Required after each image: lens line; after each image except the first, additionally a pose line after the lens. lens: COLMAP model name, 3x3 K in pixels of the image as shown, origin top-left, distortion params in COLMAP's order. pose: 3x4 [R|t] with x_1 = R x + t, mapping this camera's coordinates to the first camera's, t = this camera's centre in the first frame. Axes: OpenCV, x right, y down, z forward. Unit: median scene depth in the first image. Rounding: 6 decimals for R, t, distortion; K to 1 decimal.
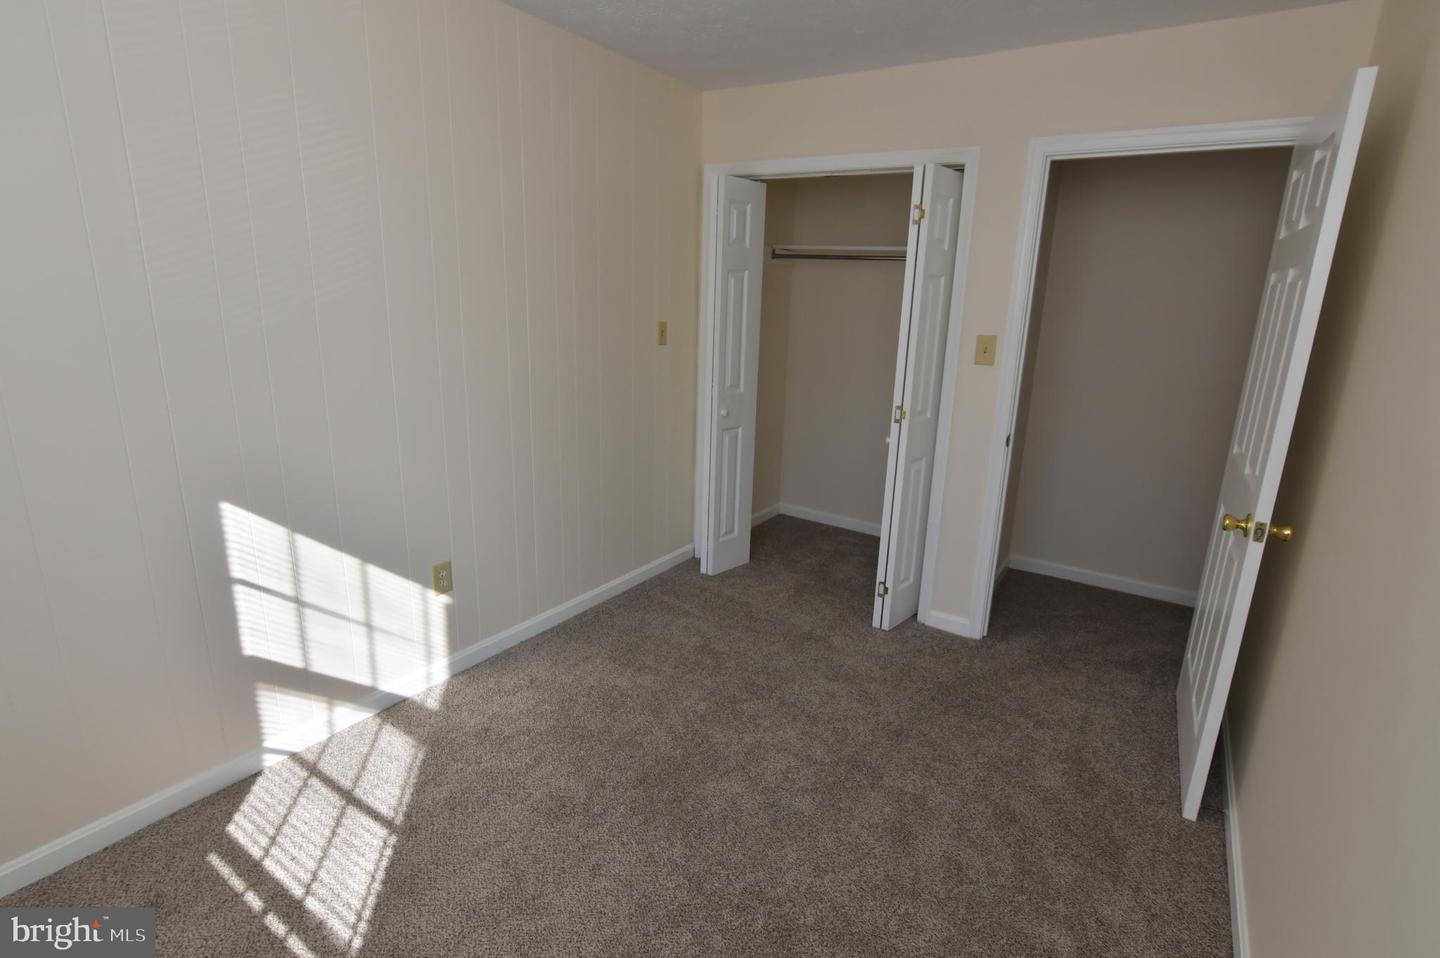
lens RADIAL K [[696.1, 0, 723.1], [0, 696.1, 474.0], [0, 0, 1]] dist [-0.030117, 0.011180]
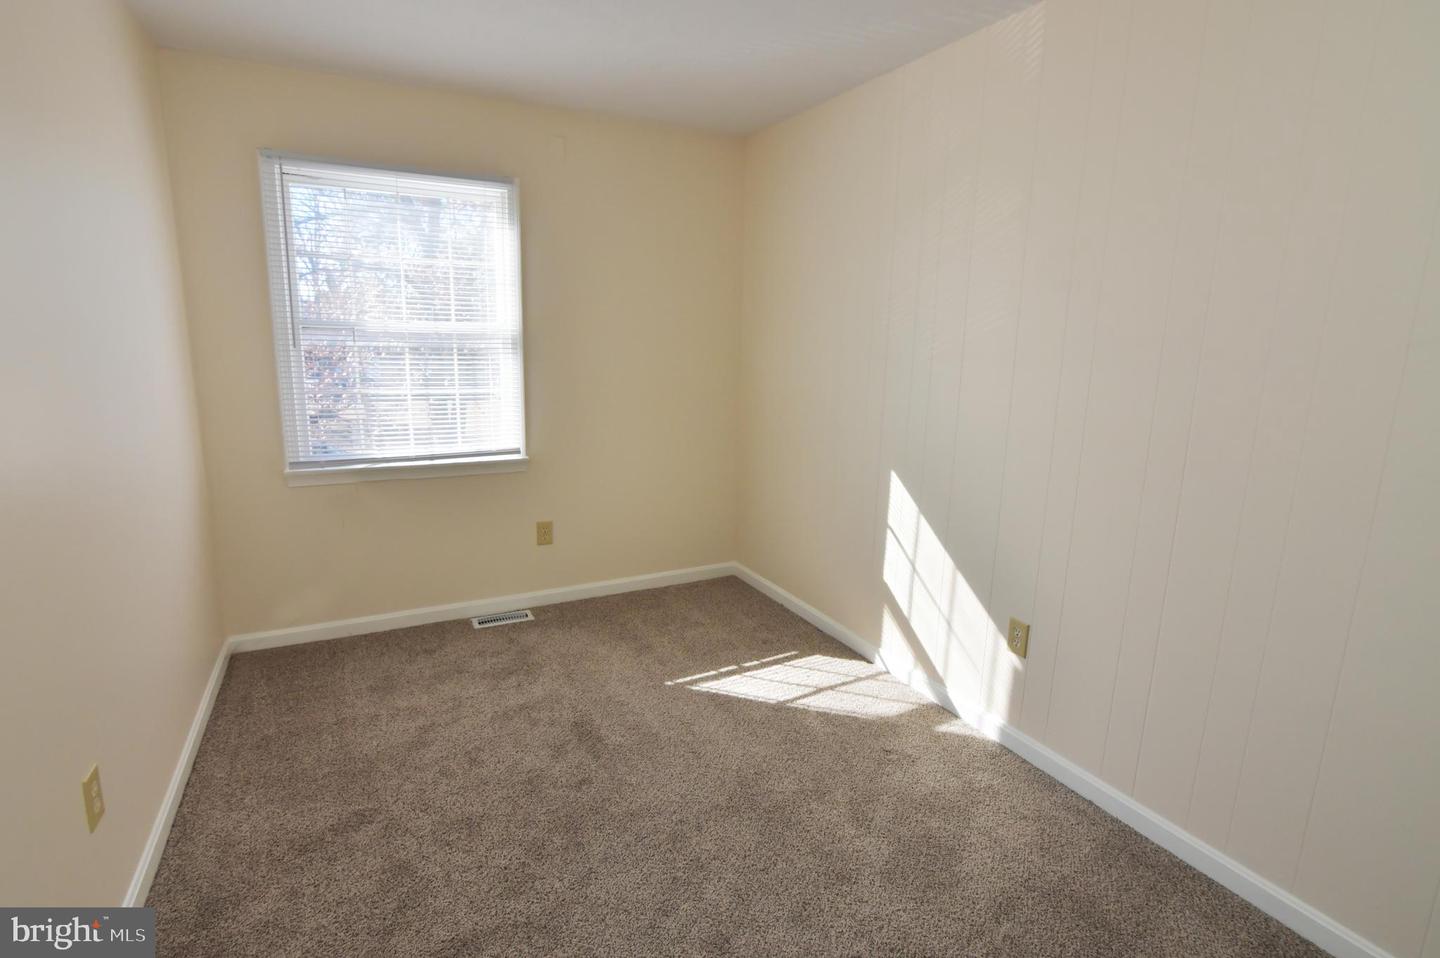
lens RADIAL K [[696.1, 0, 723.1], [0, 696.1, 474.0], [0, 0, 1]] dist [-0.030117, 0.011180]
pose [[-0.459660, 0.139257, -0.877109, 0.662206], [-0.265719, 0.920821, 0.285451, -0.249667], [0.847411, 0.364275, -0.386261, 1.134362]]
